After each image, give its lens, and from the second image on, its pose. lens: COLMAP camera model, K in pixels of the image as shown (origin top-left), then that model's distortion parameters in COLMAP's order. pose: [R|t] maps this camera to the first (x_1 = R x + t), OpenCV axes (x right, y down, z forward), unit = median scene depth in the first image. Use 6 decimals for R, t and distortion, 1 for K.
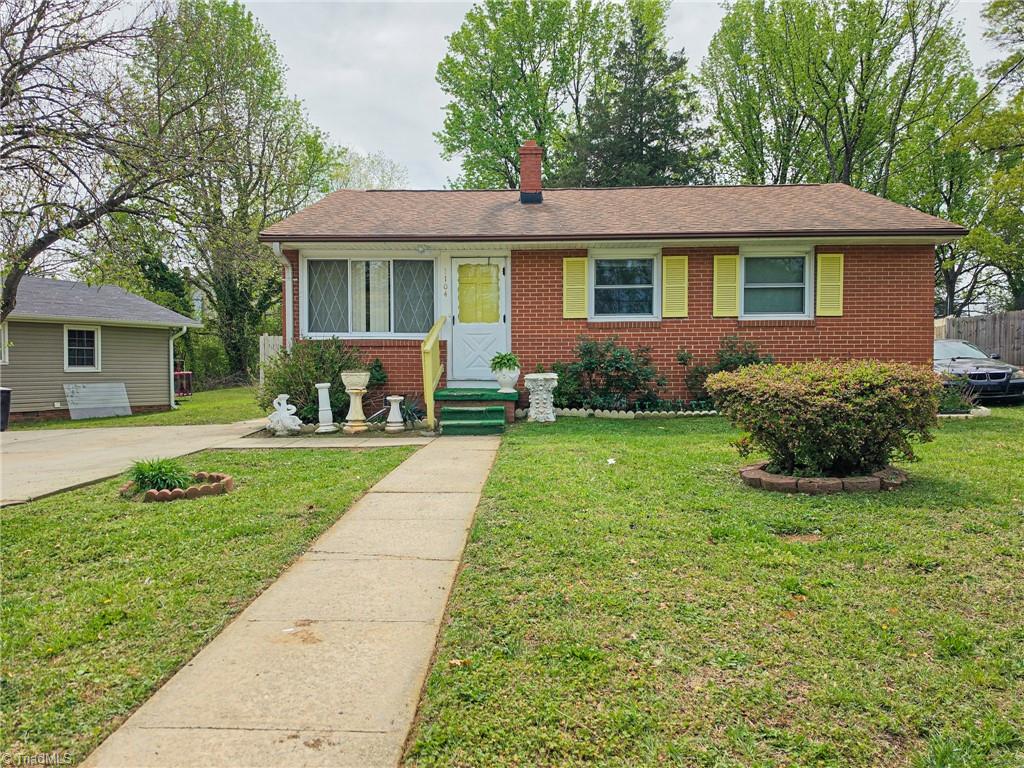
lens RADIAL K [[683.8, 0, 497.4], [0, 683.8, 382.9], [0, 0, 1]] dist [0.044310, -0.038972]
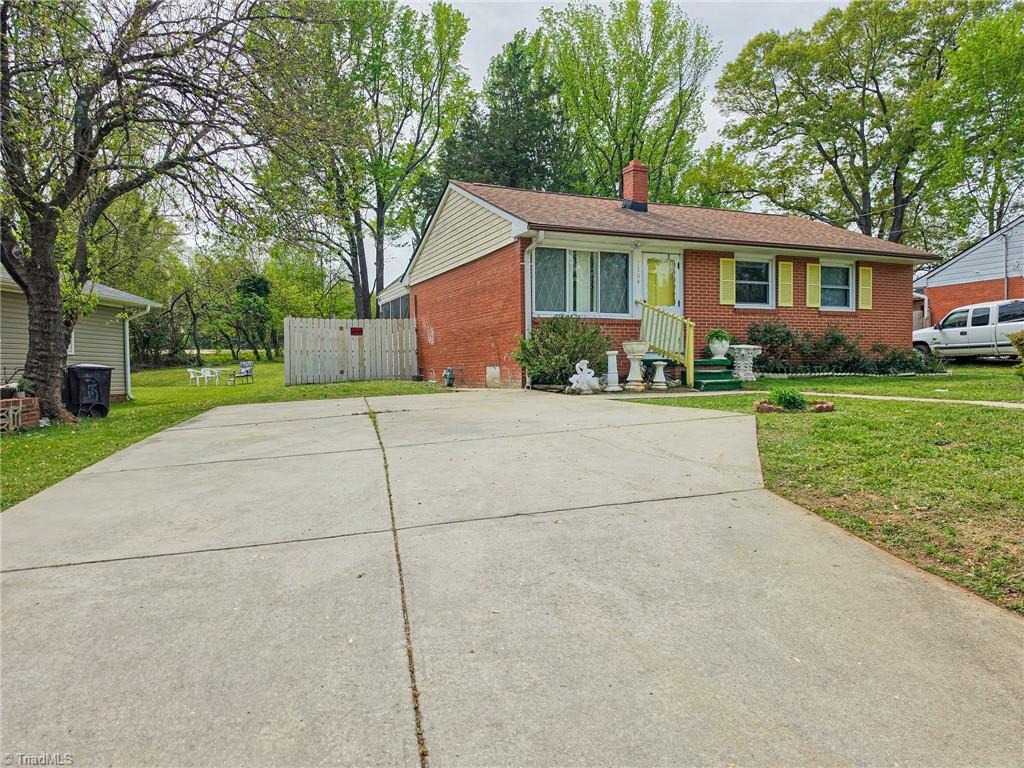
lens RADIAL K [[683.8, 0, 515.5], [0, 683.8, 387.2], [0, 0, 1]] dist [0.044310, -0.038972]
pose [[0.906599, -0.016554, 0.421667, -0.811205], [0.014169, 0.999861, 0.008790, 0.045316], [-0.421754, -0.001994, 0.906708, -0.019595]]
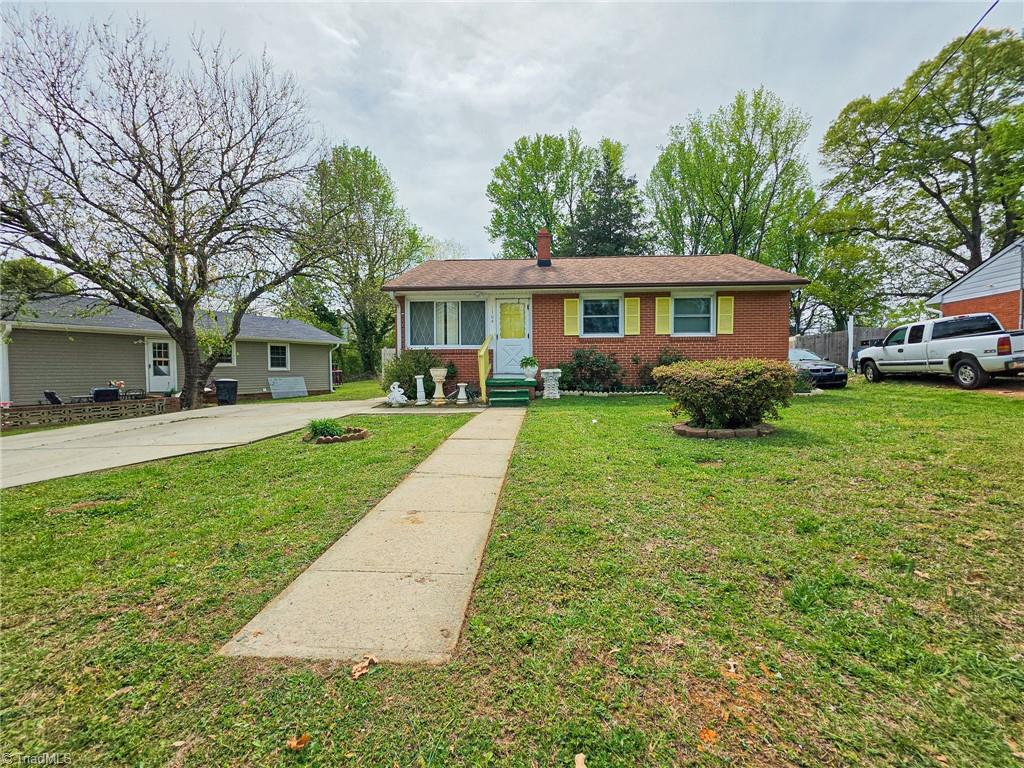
lens RADIAL K [[412.3, 0, 514.1], [0, 412.3, 383.1], [0, 0, 1]] dist [-0.001836, 0.002489]
pose [[0.999759, -0.003103, -0.021752, -0.002743], [0.003403, 0.999900, 0.013760, 0.005488], [0.021708, -0.013831, 0.999669, 0.002455]]
